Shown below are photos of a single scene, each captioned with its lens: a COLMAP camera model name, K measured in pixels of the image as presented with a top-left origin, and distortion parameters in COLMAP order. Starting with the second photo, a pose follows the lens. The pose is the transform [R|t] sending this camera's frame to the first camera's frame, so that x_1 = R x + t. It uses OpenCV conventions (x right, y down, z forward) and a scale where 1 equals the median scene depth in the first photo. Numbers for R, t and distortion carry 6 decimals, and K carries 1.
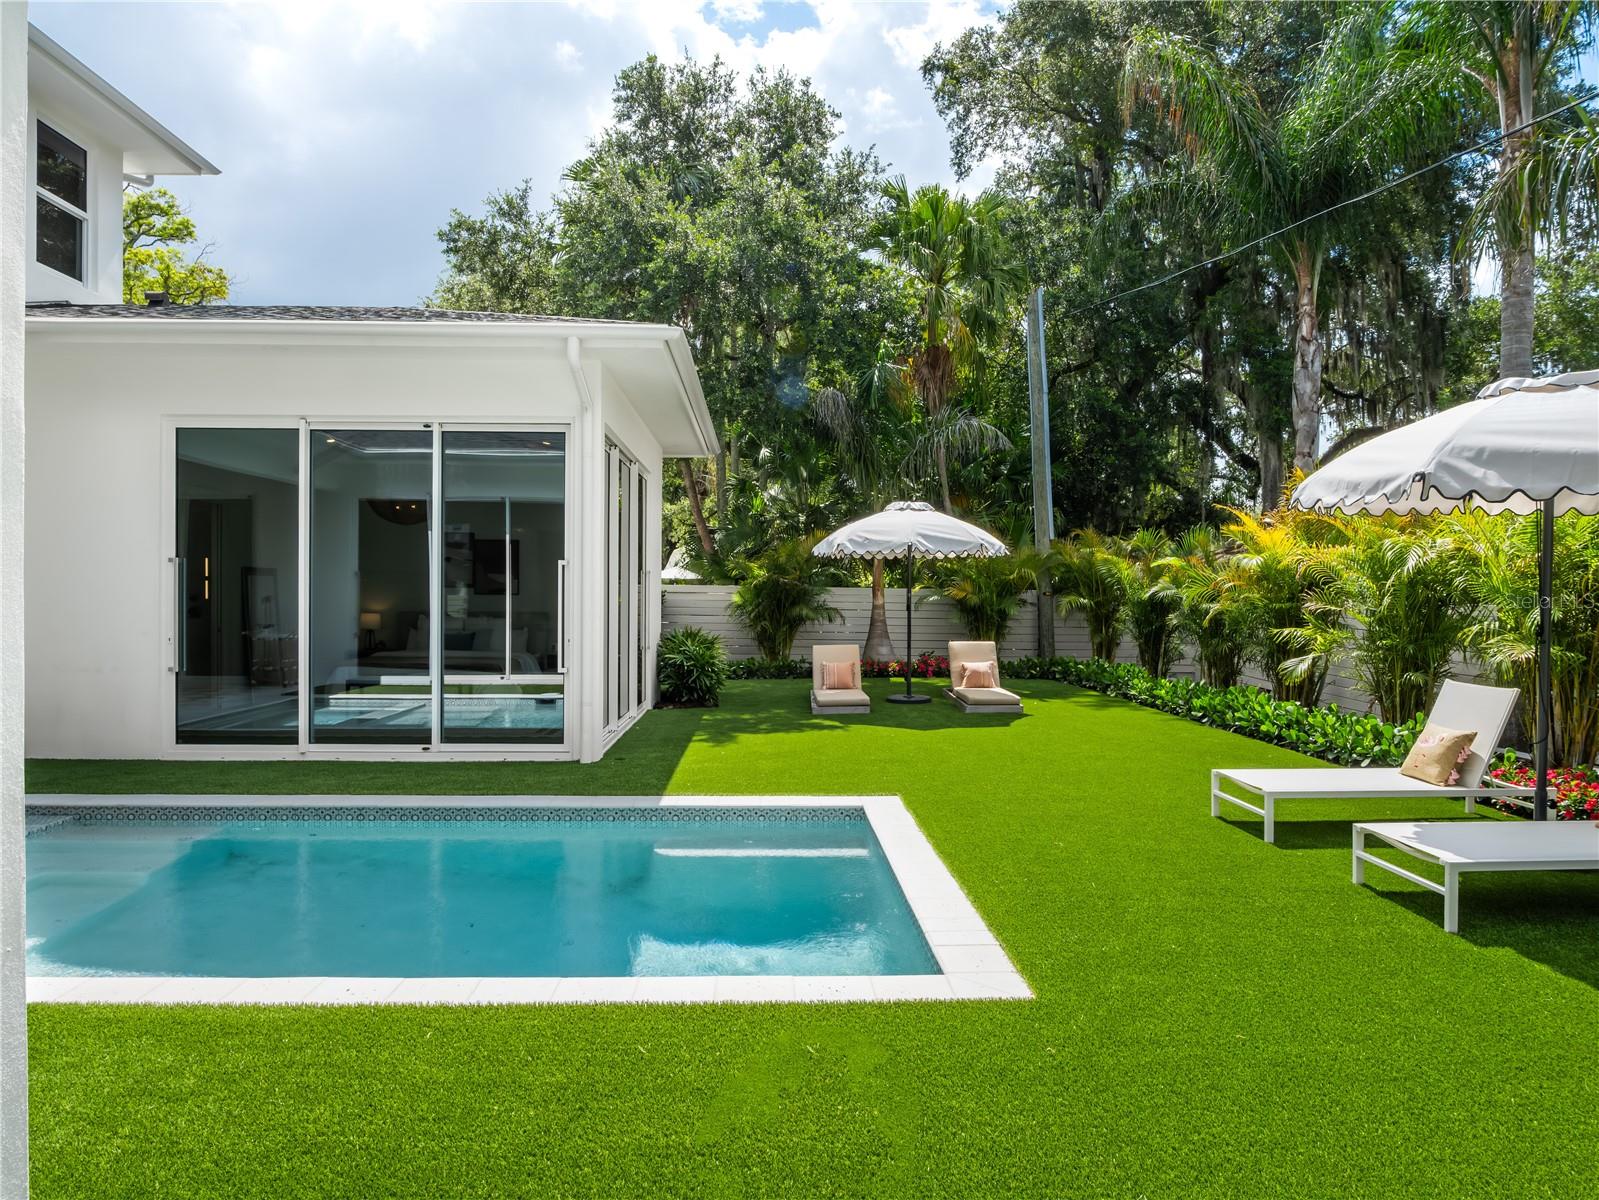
lens RADIAL K [[970.1, 0, 799.1], [0, 970.1, 595.1], [0, 0, 1]] dist [-0.000749, 0.013027]
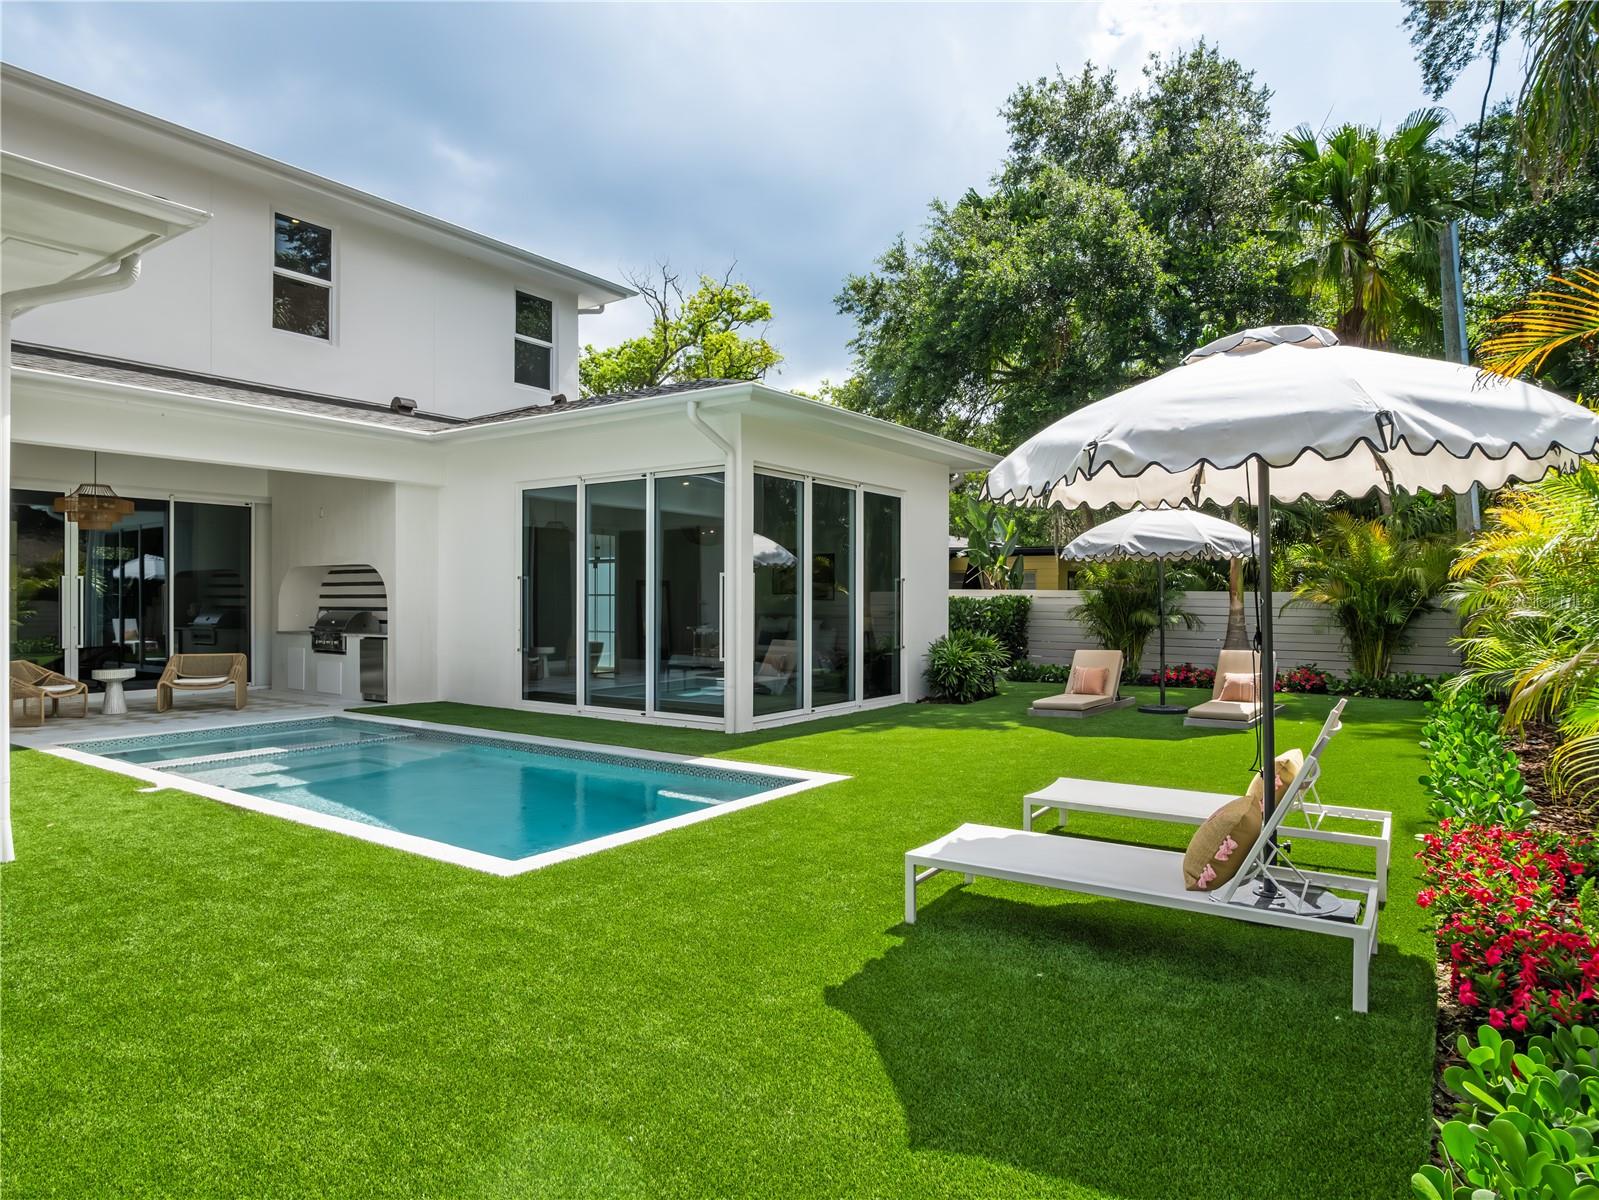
lens RADIAL K [[970.1, 0, 811.3], [0, 970.1, 596.2], [0, 0, 1]] dist [-0.000749, 0.013027]
pose [[0.810256, -0.000940, -0.586075, 0.393934], [0.000477, 0.999999, -0.000944, -0.003182], [0.586076, 0.000486, 0.810256, 0.024783]]
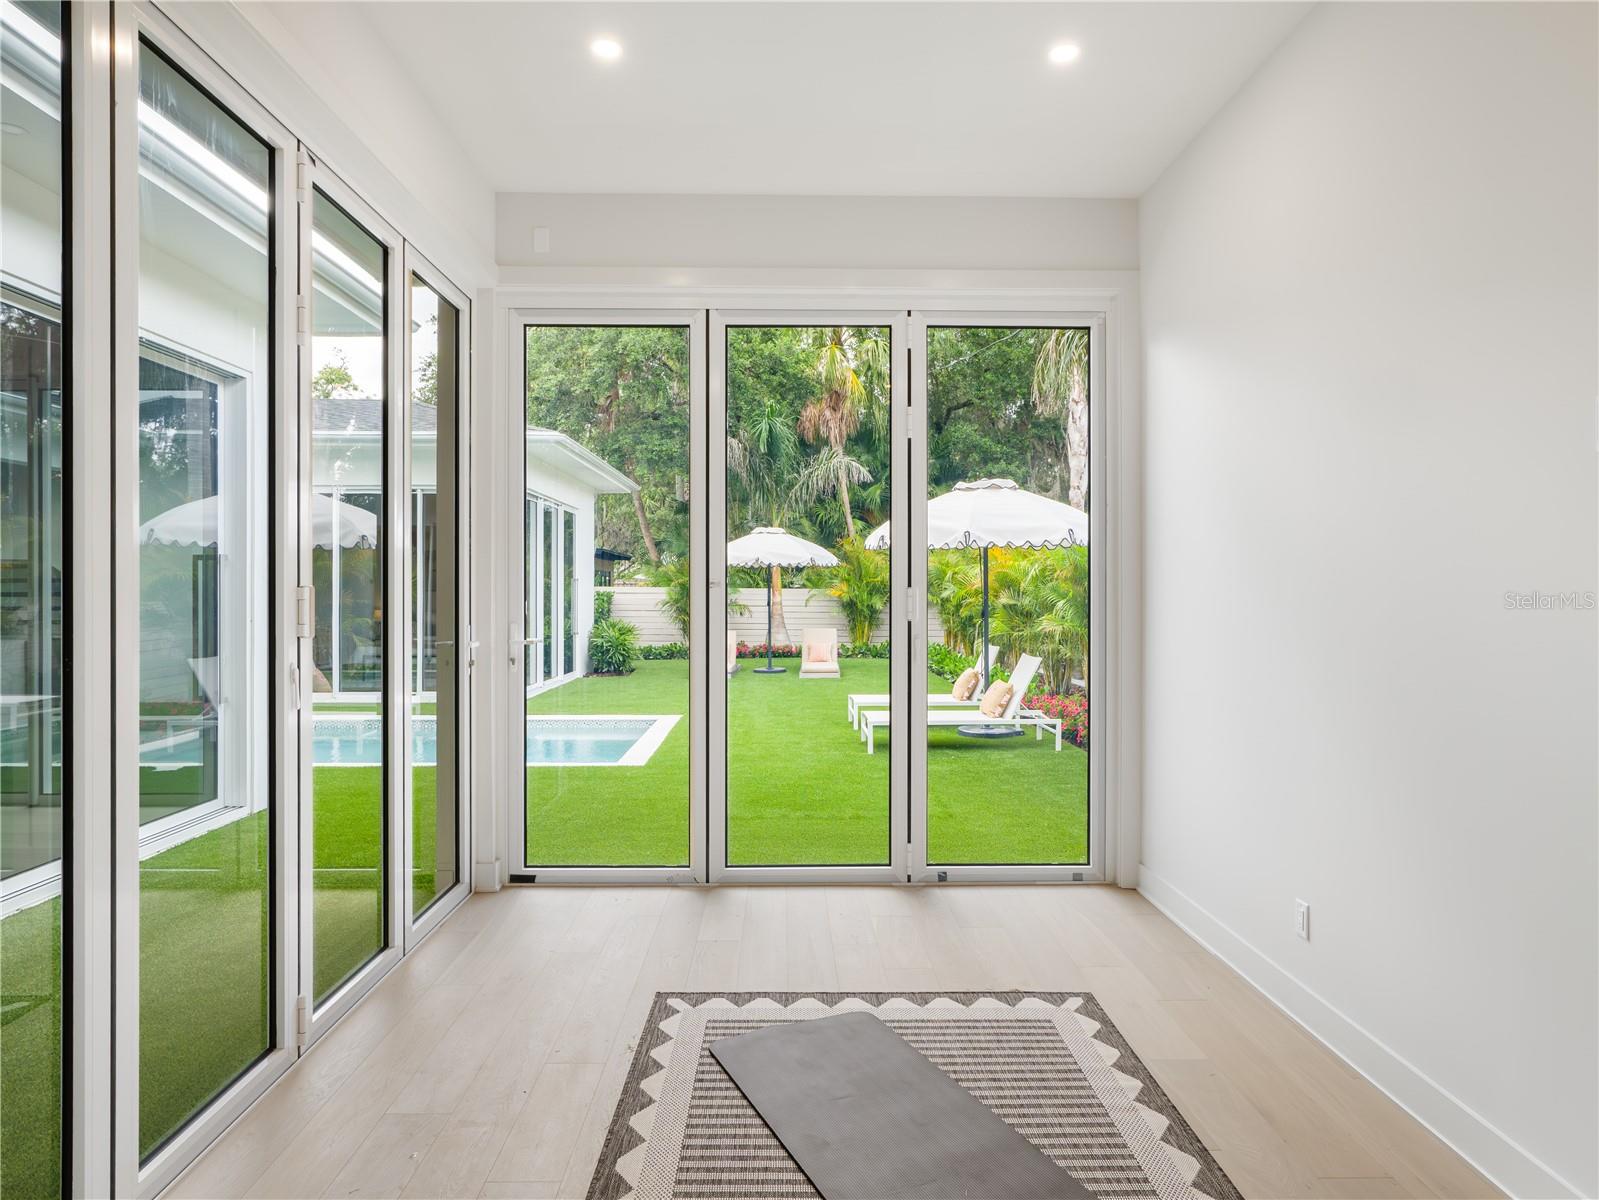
lens RADIAL K [[964.9, 0, 796.0], [0, 964.9, 601.0], [0, 0, 1]] dist [0.006799, 0.000293]
pose [[0.999638, -0.004800, -0.026475, 0.188599], [0.005094, 0.999926, 0.011070, -0.006672], [0.026420, -0.011200, 0.999588, -0.372197]]
